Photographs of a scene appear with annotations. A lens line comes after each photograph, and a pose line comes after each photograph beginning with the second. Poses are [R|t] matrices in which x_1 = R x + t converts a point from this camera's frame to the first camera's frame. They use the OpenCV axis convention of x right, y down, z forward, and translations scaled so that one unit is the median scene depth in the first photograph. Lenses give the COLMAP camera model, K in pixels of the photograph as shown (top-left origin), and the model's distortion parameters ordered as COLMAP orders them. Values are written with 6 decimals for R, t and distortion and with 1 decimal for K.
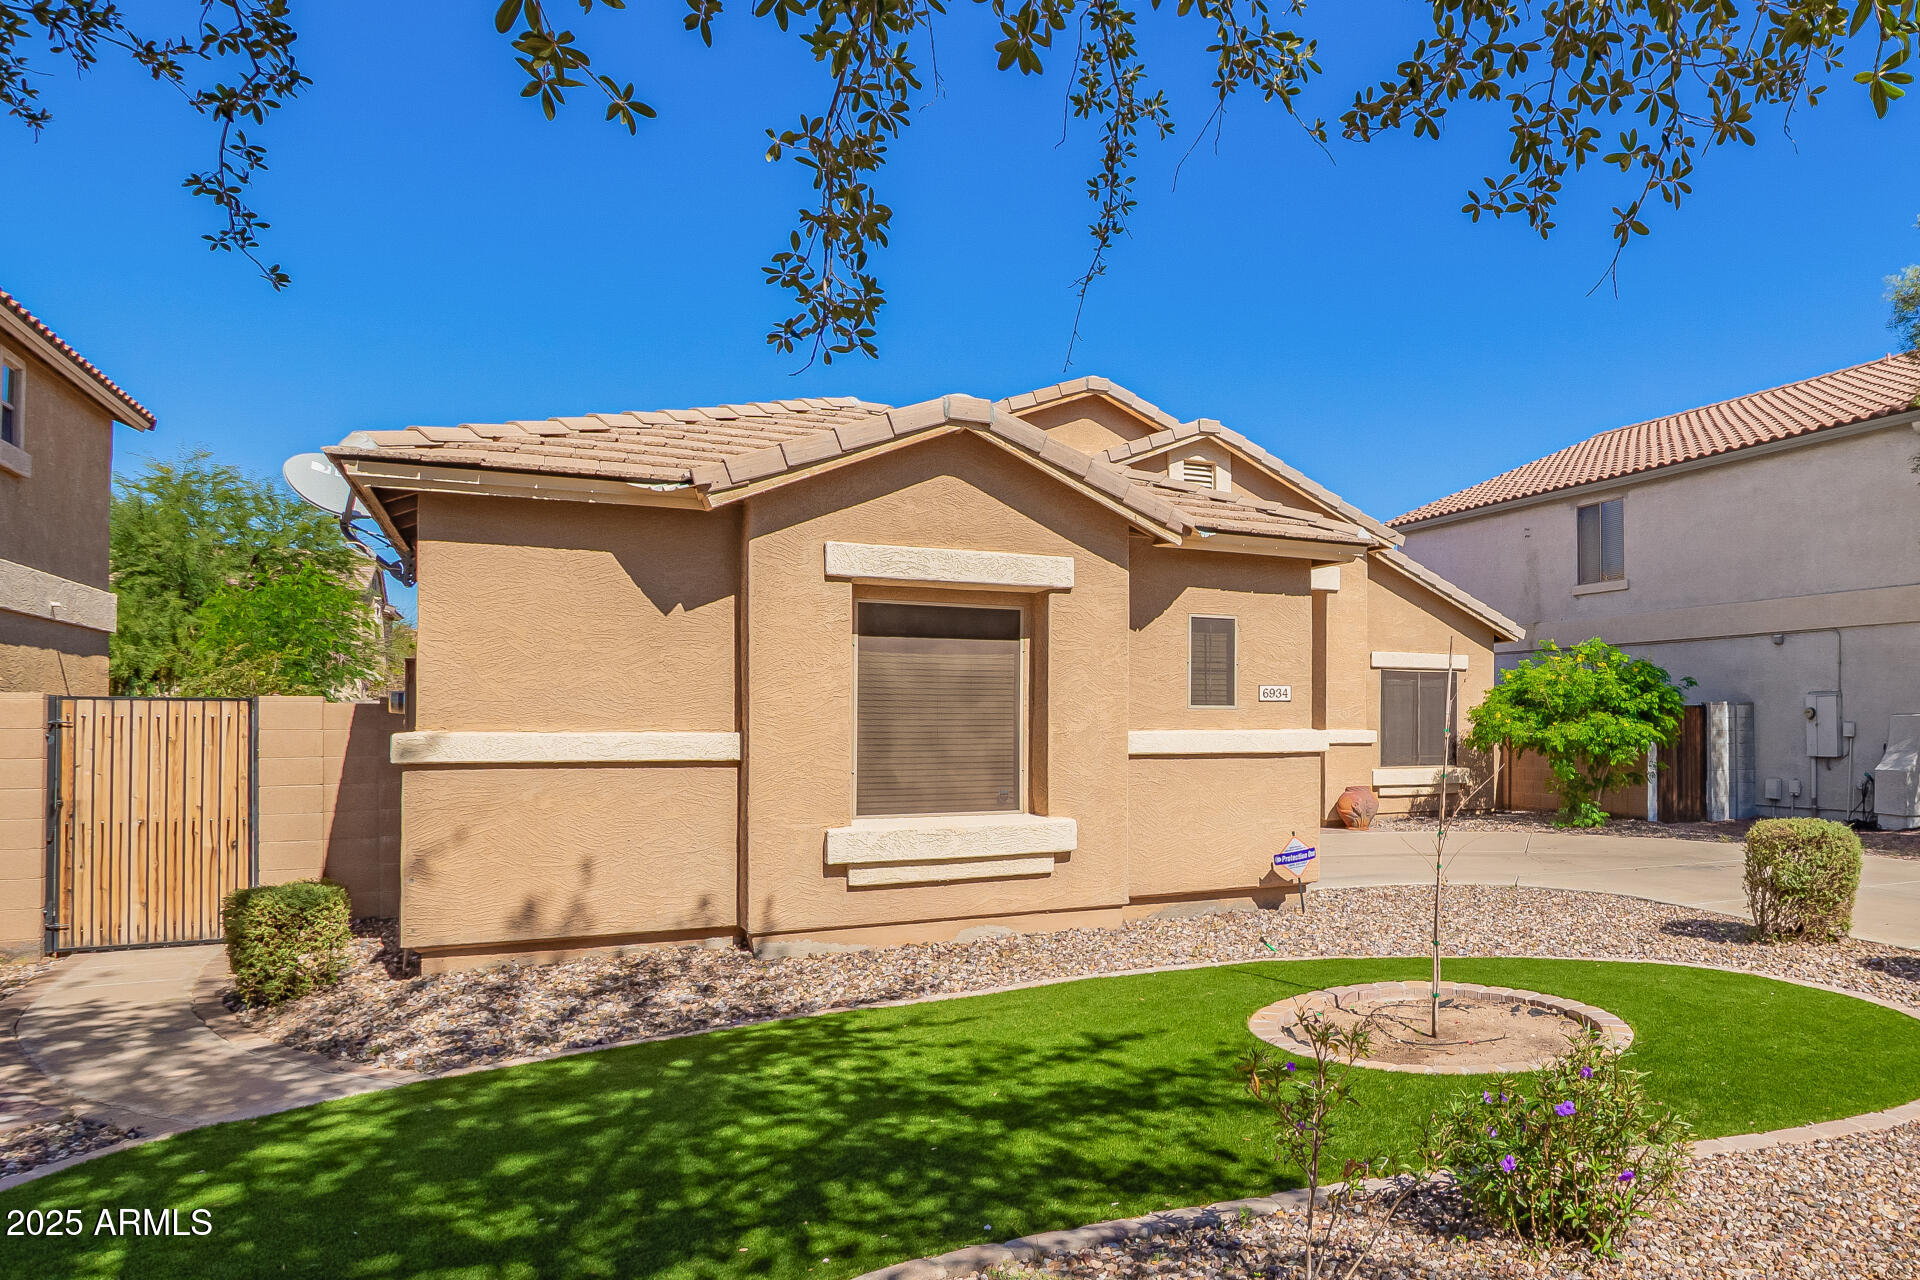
lens RADIAL K [[866.1, 0, 1129.0], [0, 866.1, 670.6], [0, 0, 1]] dist [-0.000778, -0.000081]
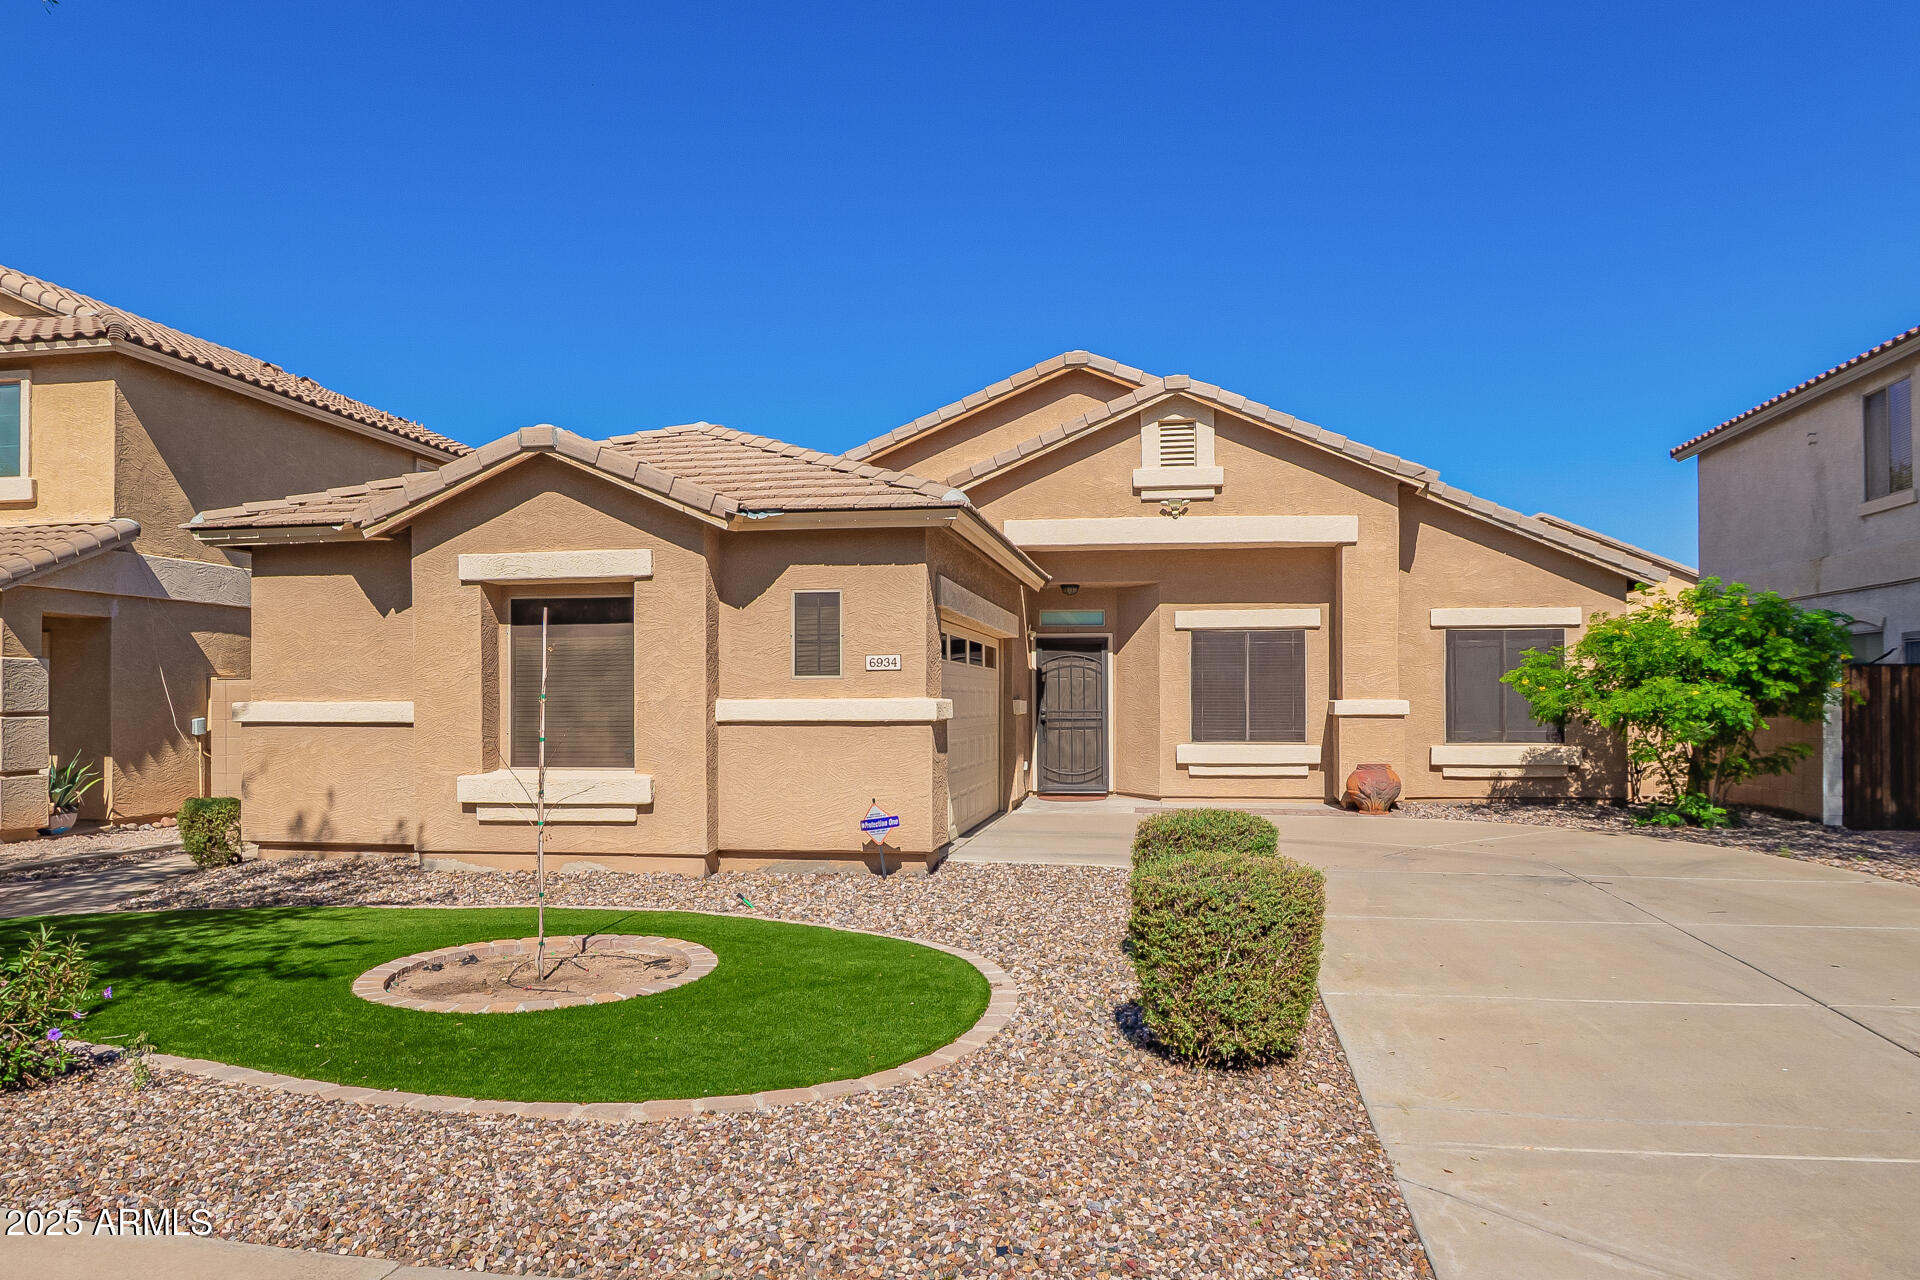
lens RADIAL K [[866.6, 0, 1090.4], [0, 866.6, 649.1], [0, 0, 1]] dist [-0.008595, -0.000465]
pose [[0.900735, -0.029333, -0.433377, 0.866020], [0.032249, 0.999480, -0.000622, 0.019715], [0.433169, -0.013416, 0.901213, 0.197967]]
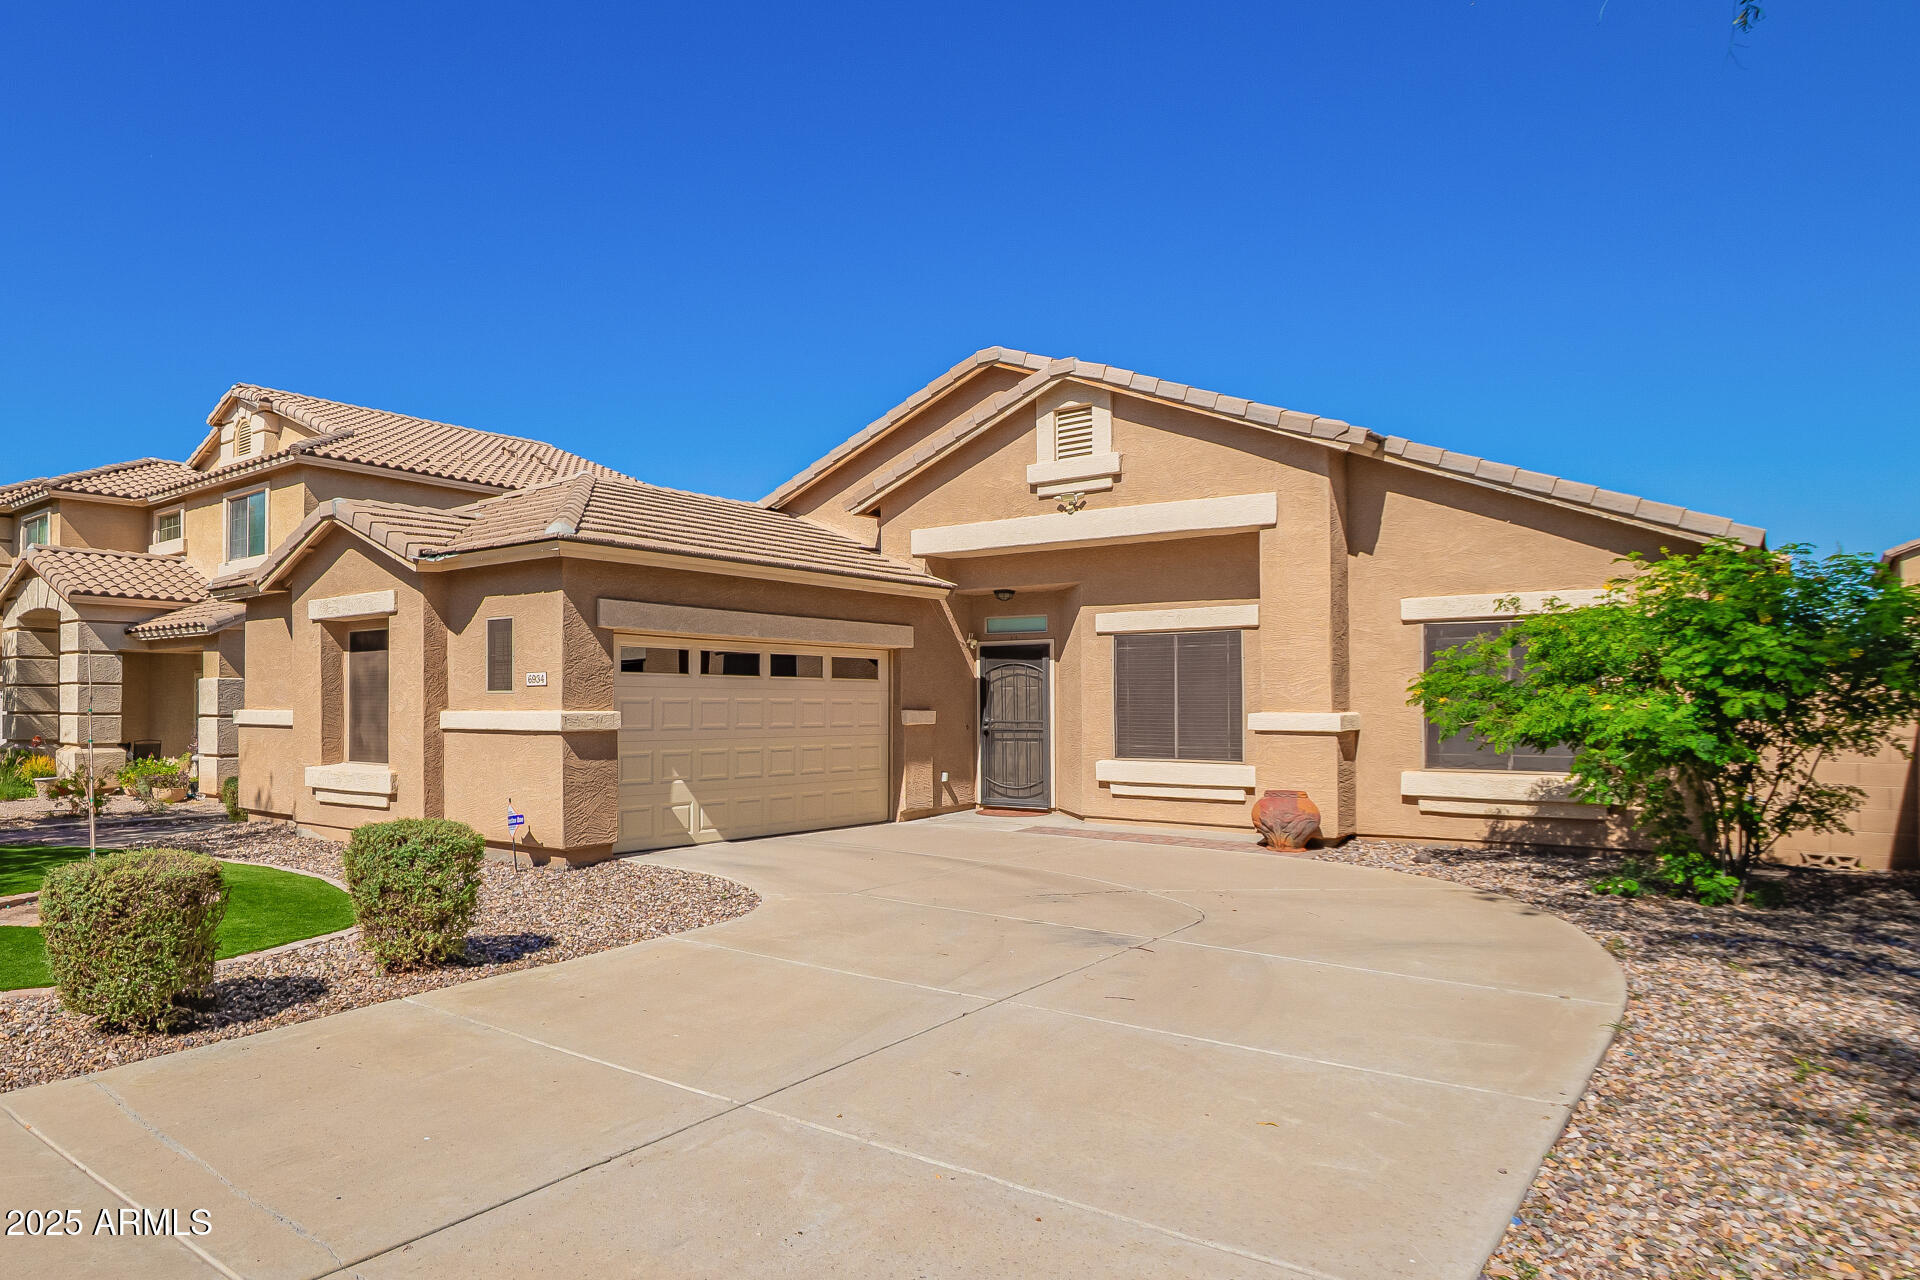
lens RADIAL K [[901.0, 0, 973.9], [0, 901.0, 645.4], [0, 0, 1]] dist [-0.003738, -0.000638]
pose [[0.633765, -0.051894, -0.771783, 1.530756], [0.049257, 0.998430, -0.026686, 0.043743], [0.771956, -0.021103, 0.635326, 0.720247]]
